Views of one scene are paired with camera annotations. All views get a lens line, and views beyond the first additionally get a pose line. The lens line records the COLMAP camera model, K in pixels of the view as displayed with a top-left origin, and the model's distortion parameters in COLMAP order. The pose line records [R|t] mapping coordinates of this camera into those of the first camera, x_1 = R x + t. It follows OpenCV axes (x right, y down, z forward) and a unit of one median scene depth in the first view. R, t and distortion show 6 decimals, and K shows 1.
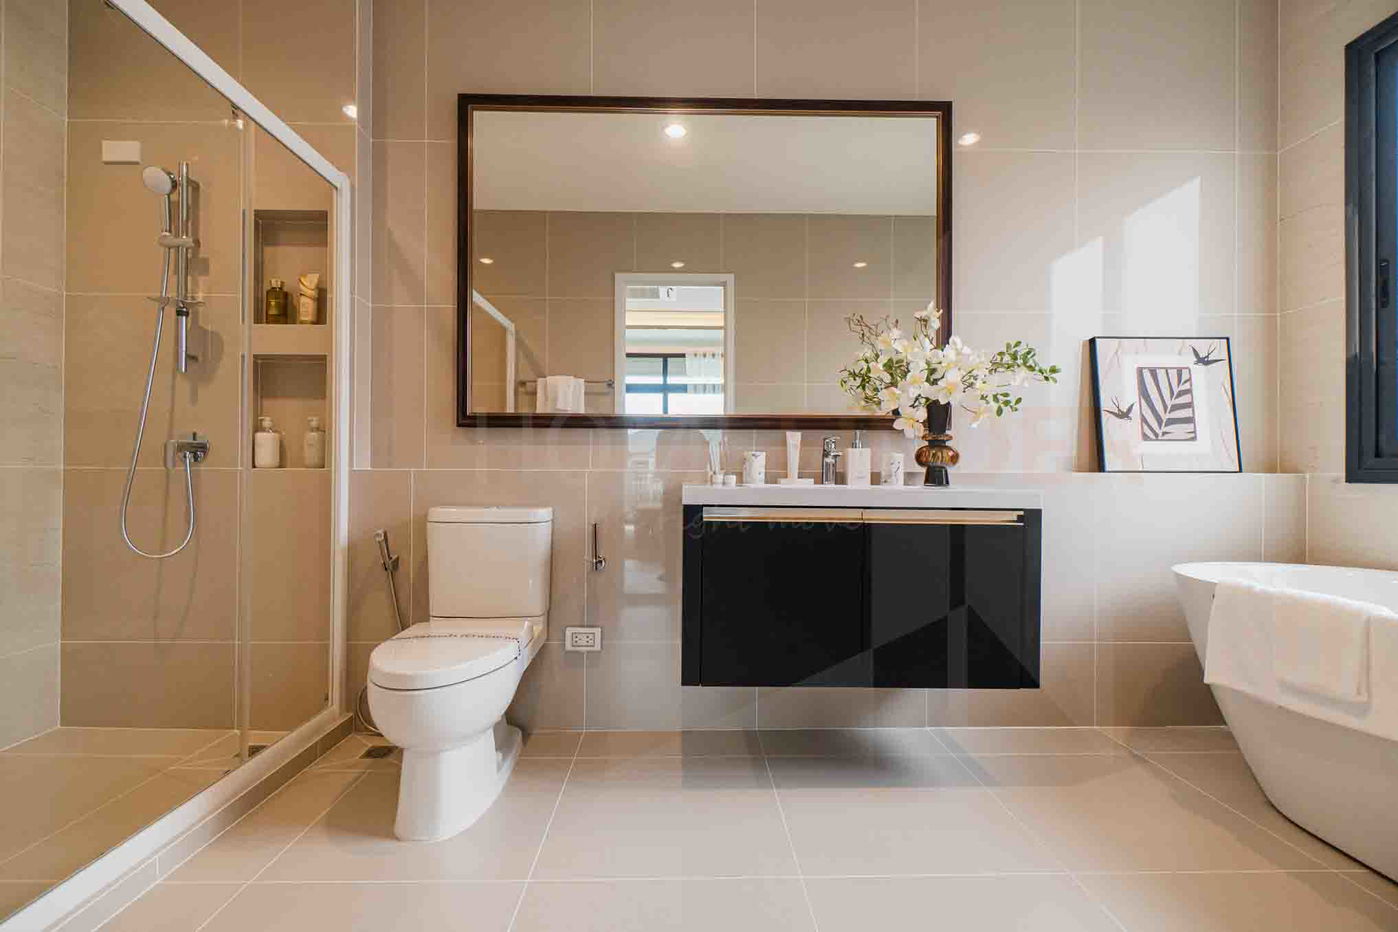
lens RADIAL K [[646.0, 0, 704.1], [0, 646.0, 465.2], [0, 0, 1]] dist [0.013212, -0.004367]
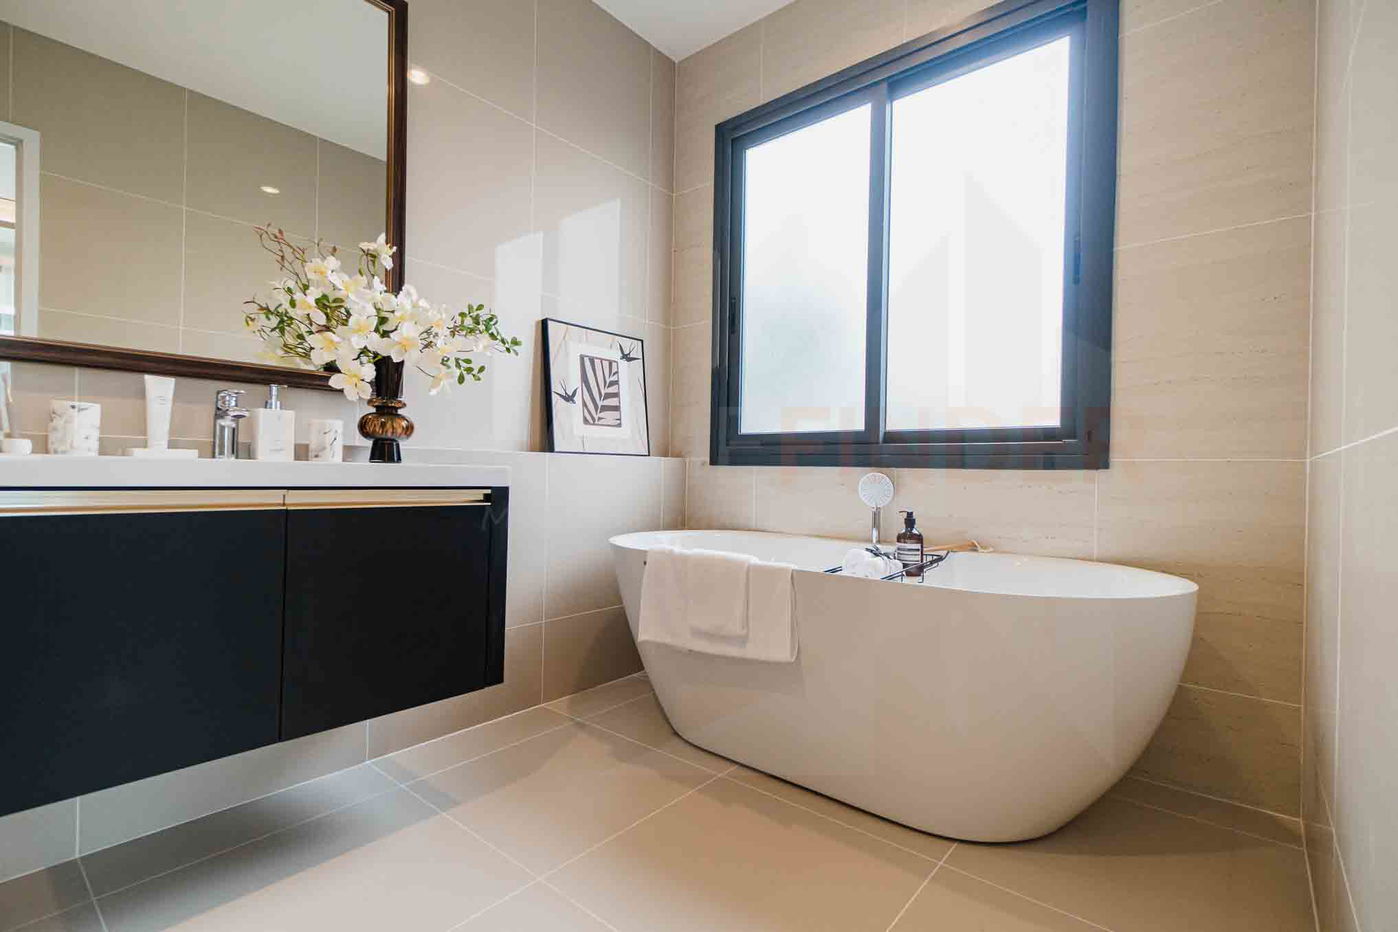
lens RADIAL K [[646.0, 0, 695.8], [0, 646.0, 469.7], [0, 0, 1]] dist [0.013212, -0.004367]
pose [[0.676517, 0.006494, 0.736399, 0.022160], [-0.019839, 0.999759, 0.009409, 0.025559], [-0.736160, -0.020975, 0.676482, 0.158725]]
